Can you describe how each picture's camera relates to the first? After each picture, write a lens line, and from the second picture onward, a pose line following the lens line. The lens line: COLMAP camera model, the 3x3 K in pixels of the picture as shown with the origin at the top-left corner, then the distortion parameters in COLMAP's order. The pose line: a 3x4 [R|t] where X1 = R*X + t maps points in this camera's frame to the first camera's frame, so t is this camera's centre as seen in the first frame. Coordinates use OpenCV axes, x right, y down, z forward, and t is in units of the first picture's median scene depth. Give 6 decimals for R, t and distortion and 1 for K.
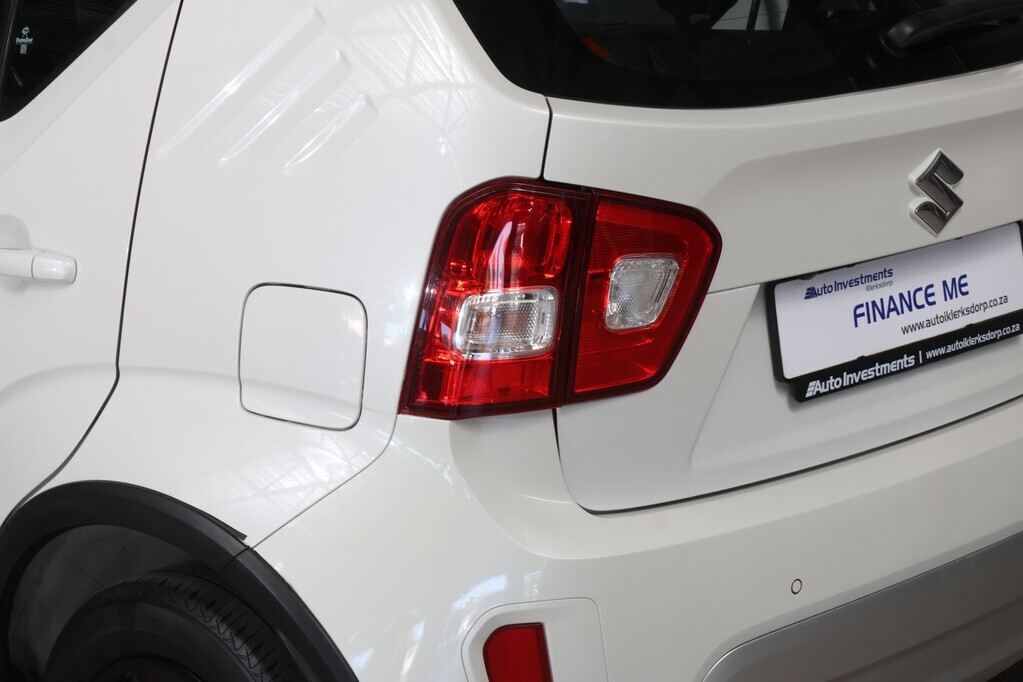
lens RADIAL K [[2471.8, 0, 513.0], [0, 2471.8, 345.3], [0, 0, 1]] dist [0.090038, 0.000000]
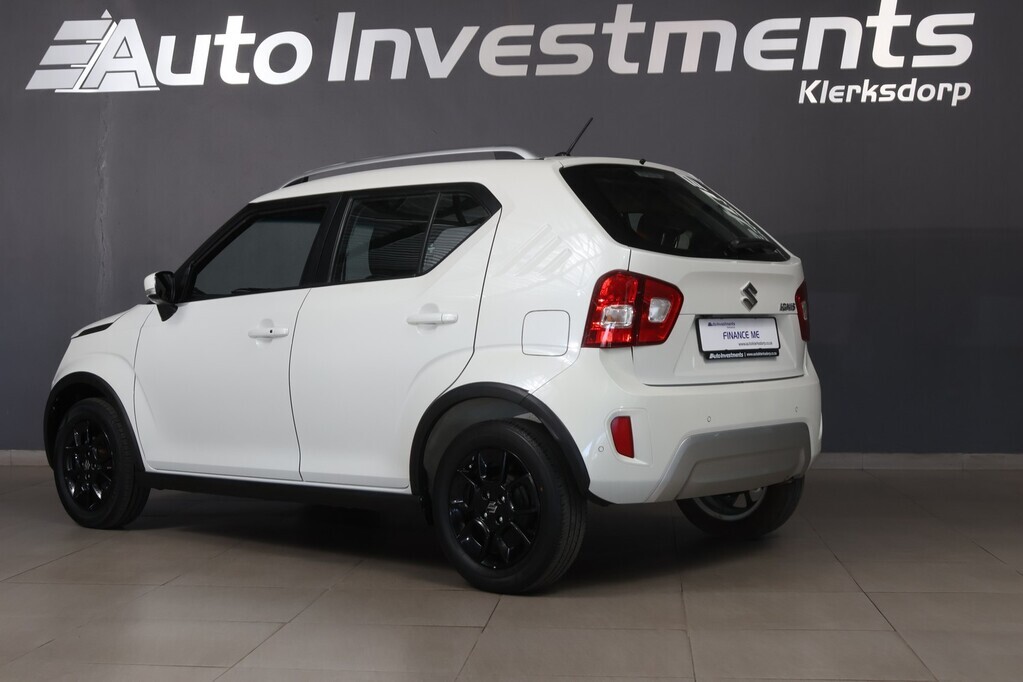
lens RADIAL K [[1447.7, 0, 507.1], [0, 1447.7, 340.8], [0, 0, 1]] dist [-0.081281, 0.000000]
pose [[0.998606, 0.008465, 0.052097, -0.218347], [0.002315, 0.979081, -0.203457, 0.361217], [-0.052730, 0.203294, 0.977697, -0.691480]]
